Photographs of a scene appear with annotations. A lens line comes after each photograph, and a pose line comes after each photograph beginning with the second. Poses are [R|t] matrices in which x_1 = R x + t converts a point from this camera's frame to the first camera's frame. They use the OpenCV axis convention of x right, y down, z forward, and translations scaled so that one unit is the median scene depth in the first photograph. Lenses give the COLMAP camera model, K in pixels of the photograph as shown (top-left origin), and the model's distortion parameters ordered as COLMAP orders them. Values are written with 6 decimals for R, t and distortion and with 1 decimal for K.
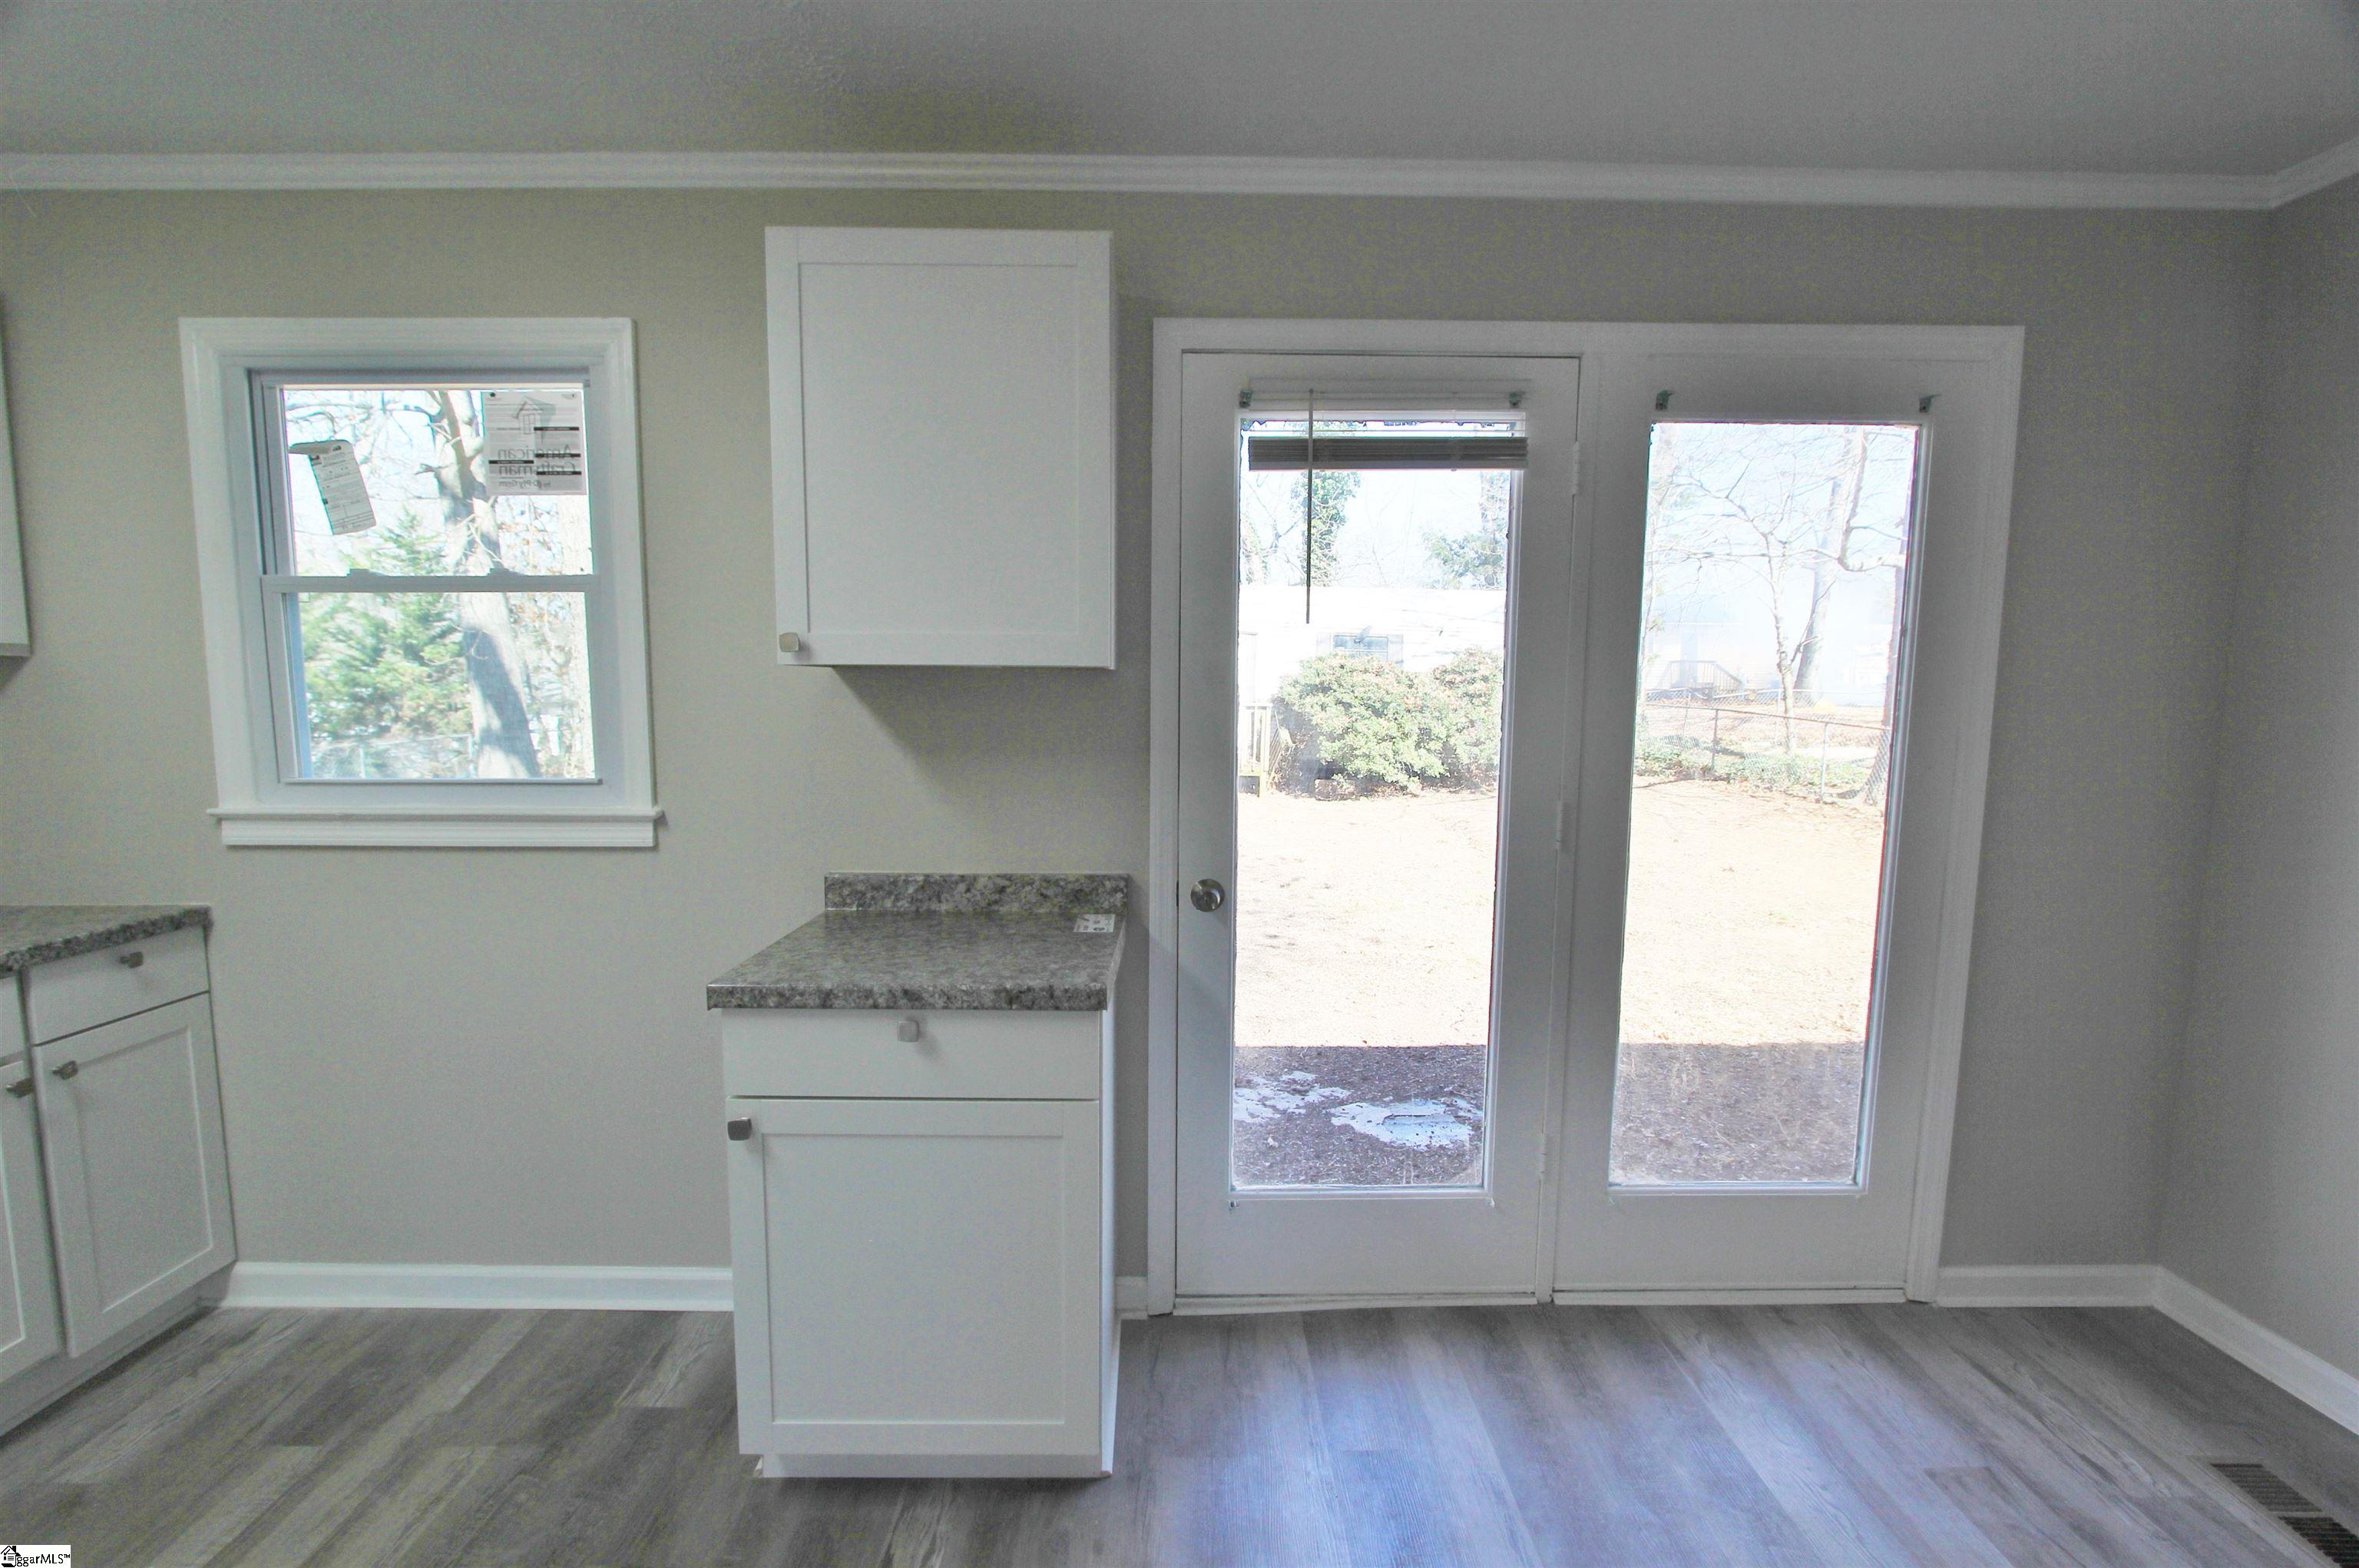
lens RADIAL K [[1085.1, 0, 1174.8], [0, 1085.1, 814.1], [0, 0, 1]] dist [-0.017319, 0.000632]
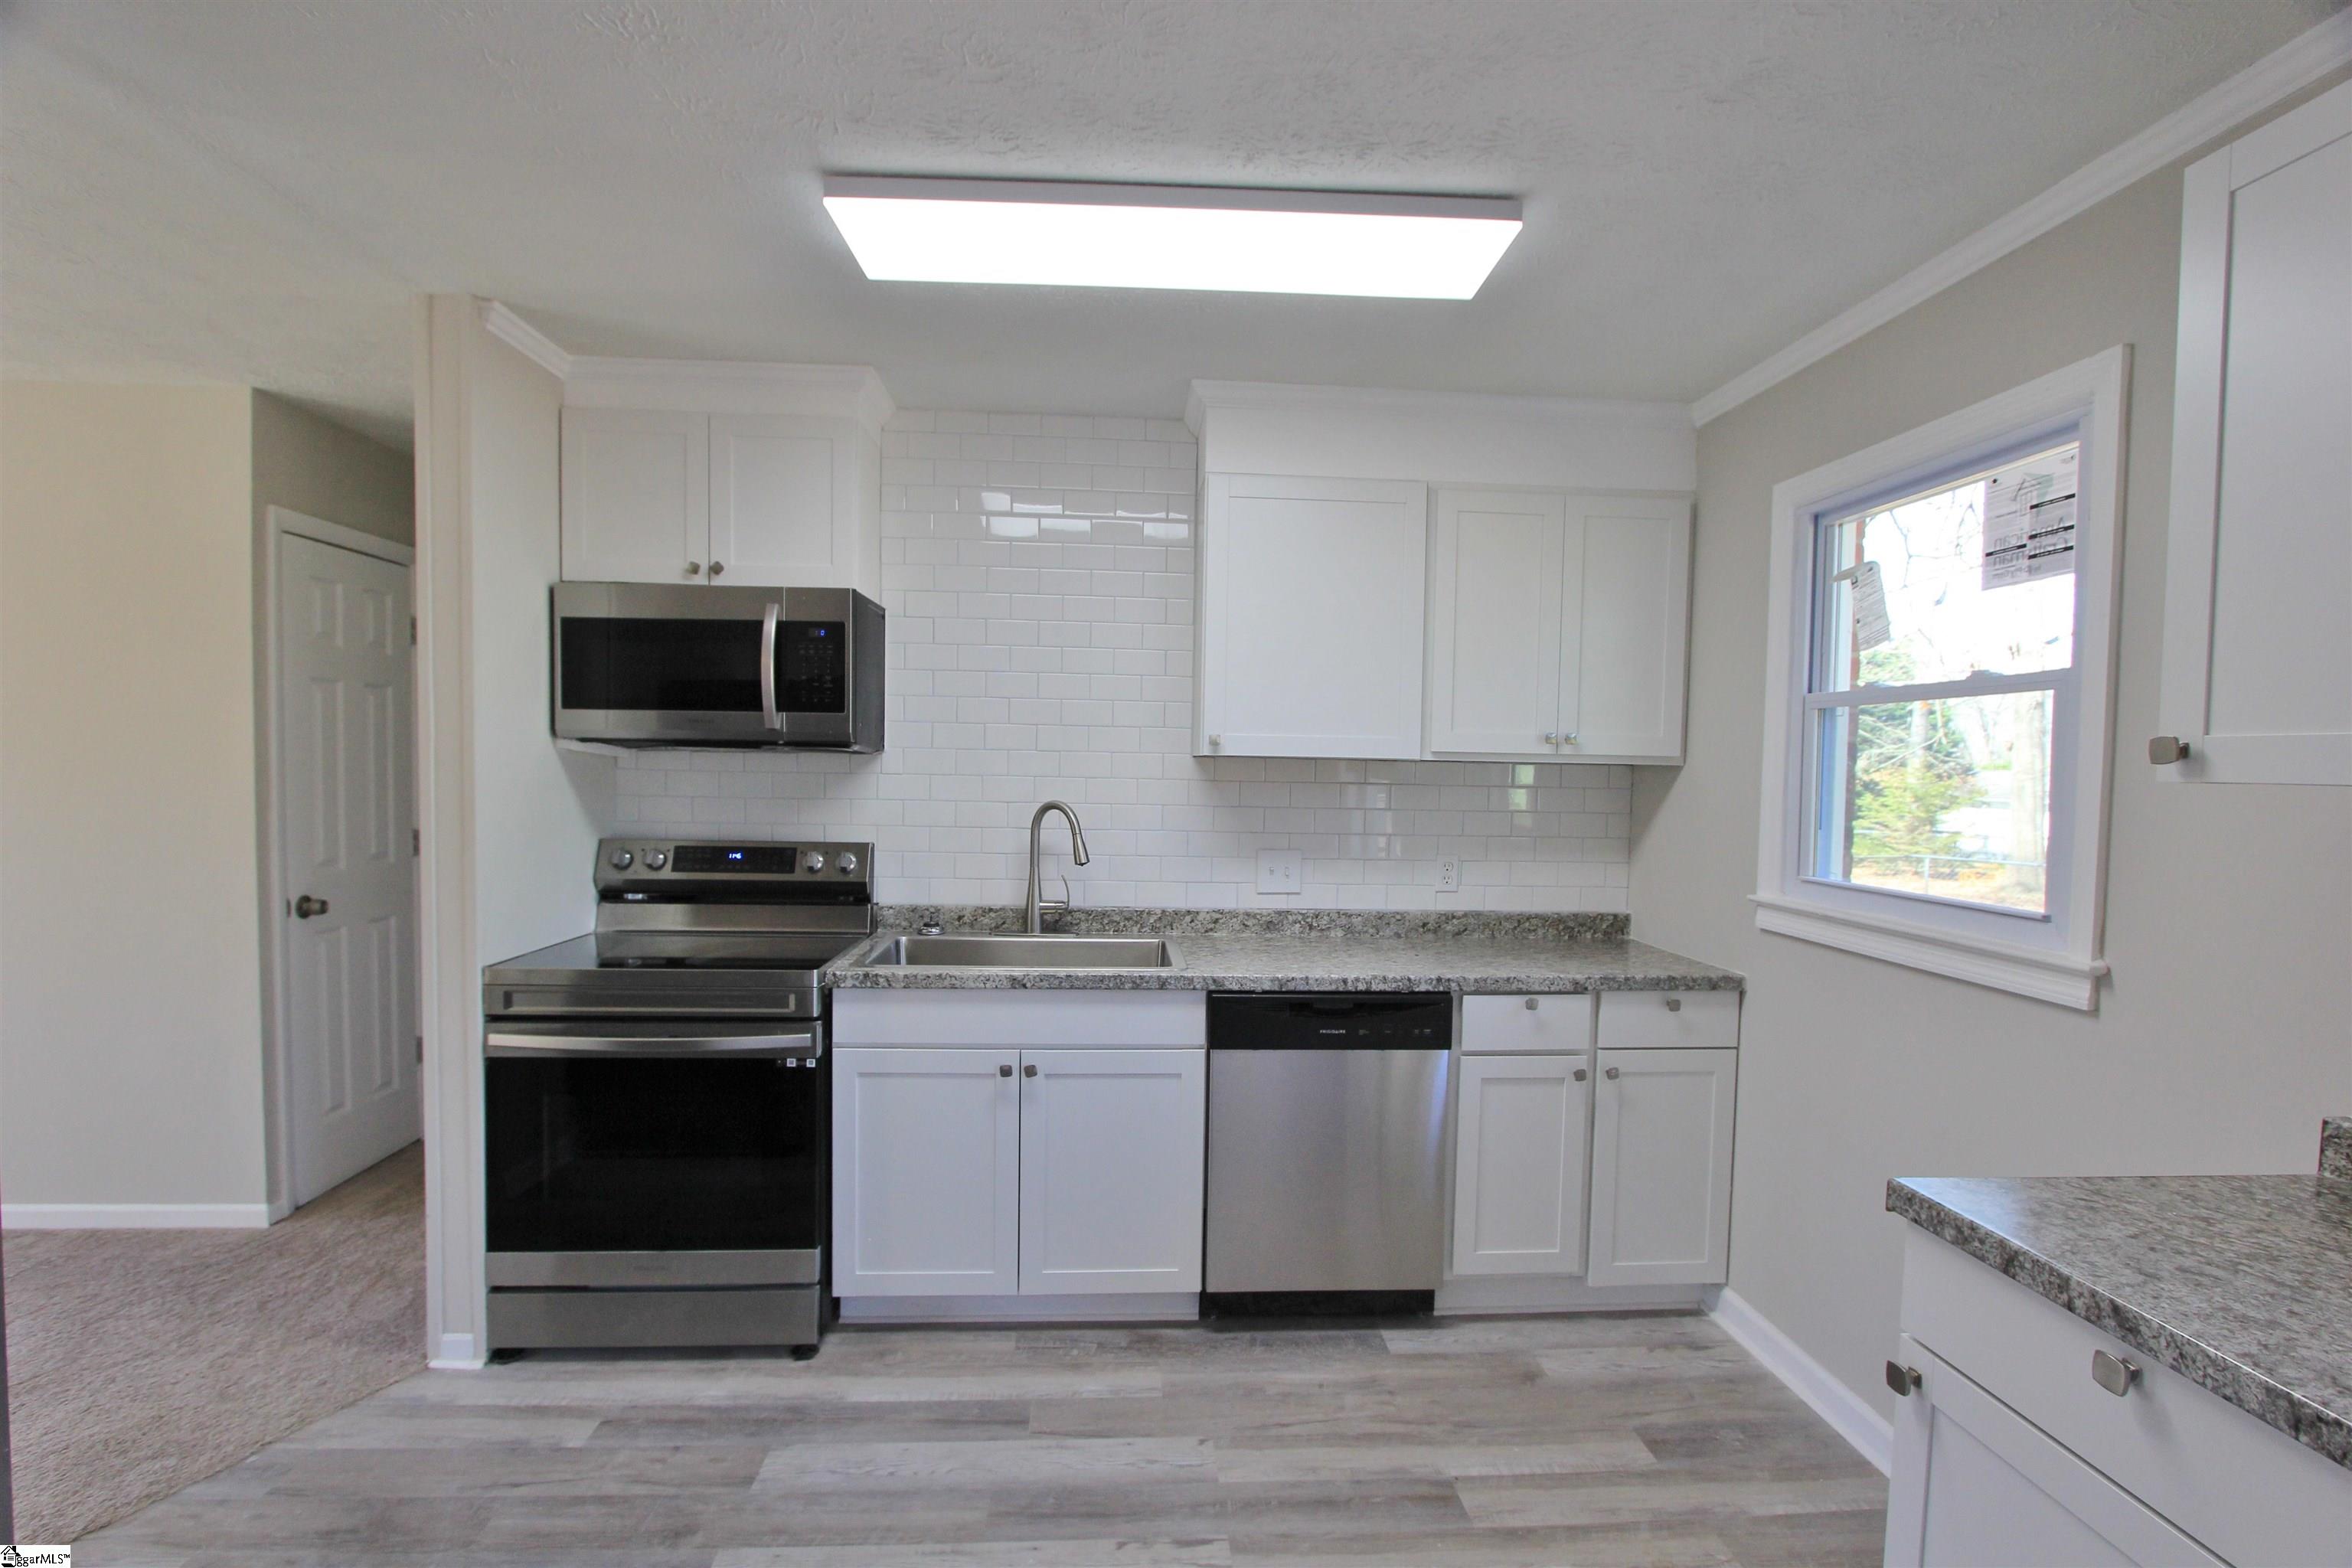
lens RADIAL K [[1086.9, 0, 1176.6], [0, 1086.9, 809.5], [0, 0, 1]] dist [-0.019840, 0.000896]
pose [[0.058052, 0.038729, -0.997562, 0.241798], [-0.129176, 0.991138, 0.030962, -0.052801], [0.989921, 0.127064, 0.062540, 0.291689]]
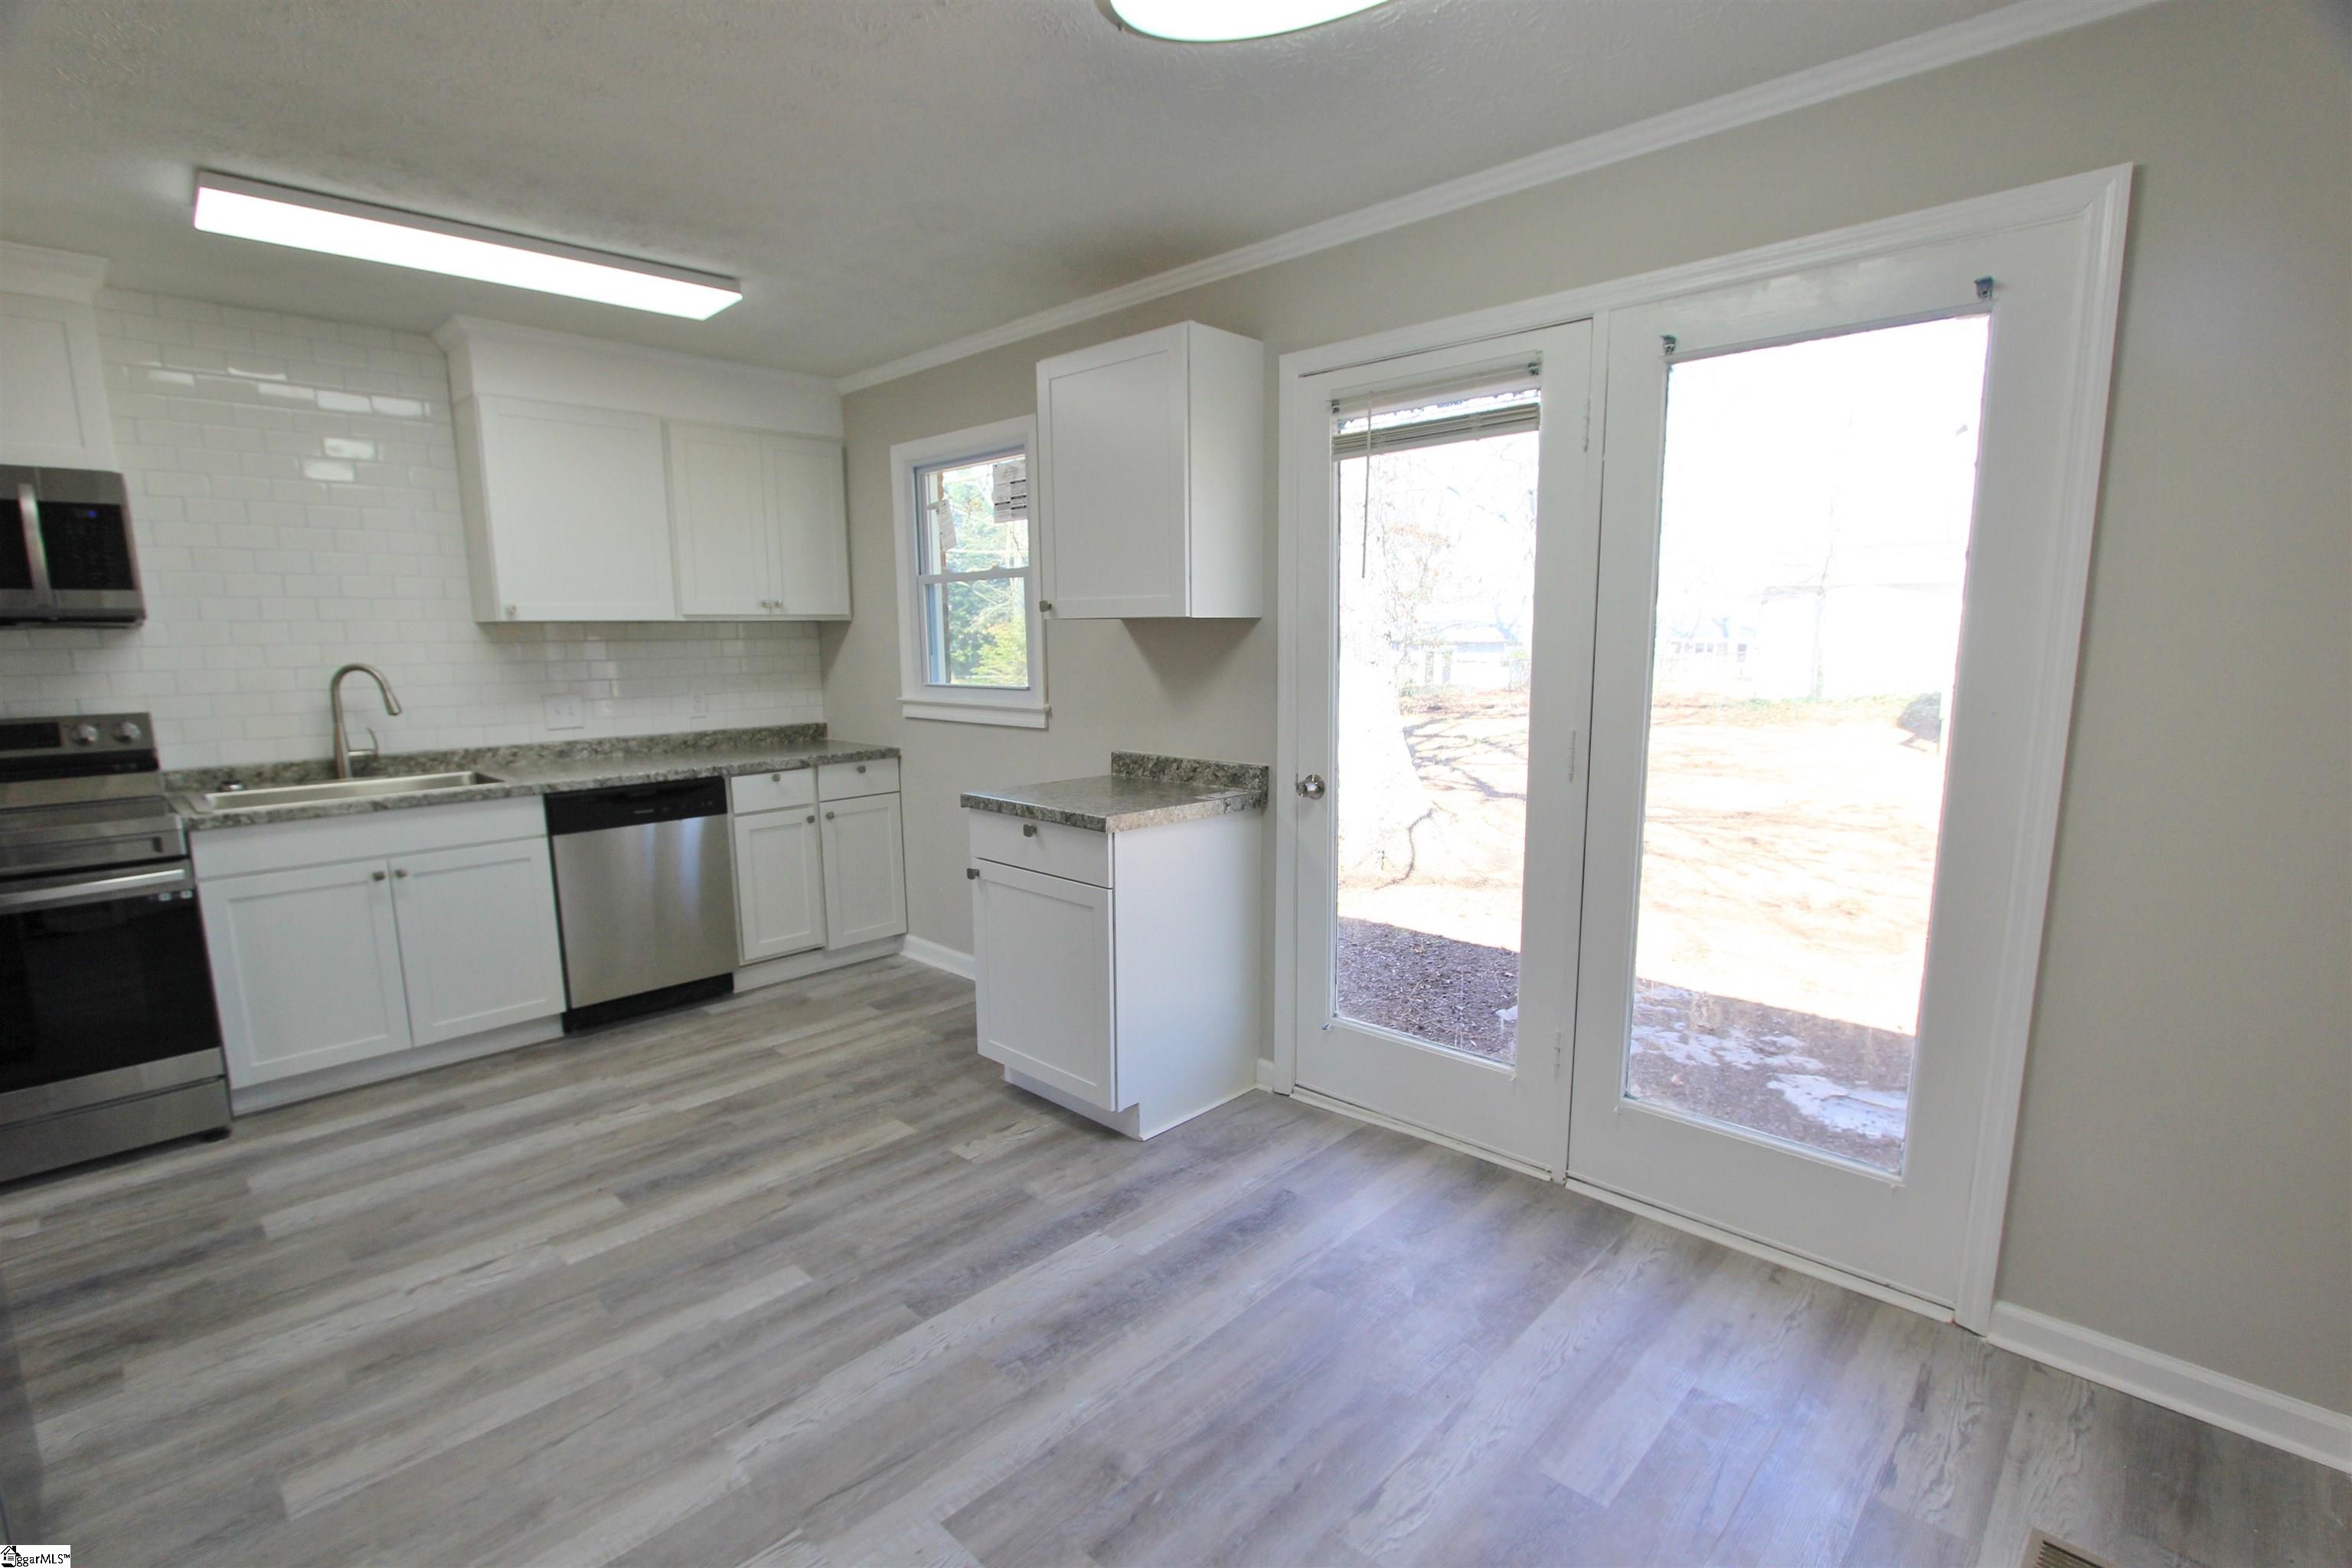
lens RADIAL K [[1086.9, 0, 1176.6], [0, 1086.9, 809.5], [0, 0, 1]] dist [-0.019840, 0.000896]
pose [[0.714513, 0.102657, -0.692050, 0.858792], [-0.064792, 0.994635, 0.080647, 0.006358], [0.696616, -0.012784, 0.717330, -0.072506]]
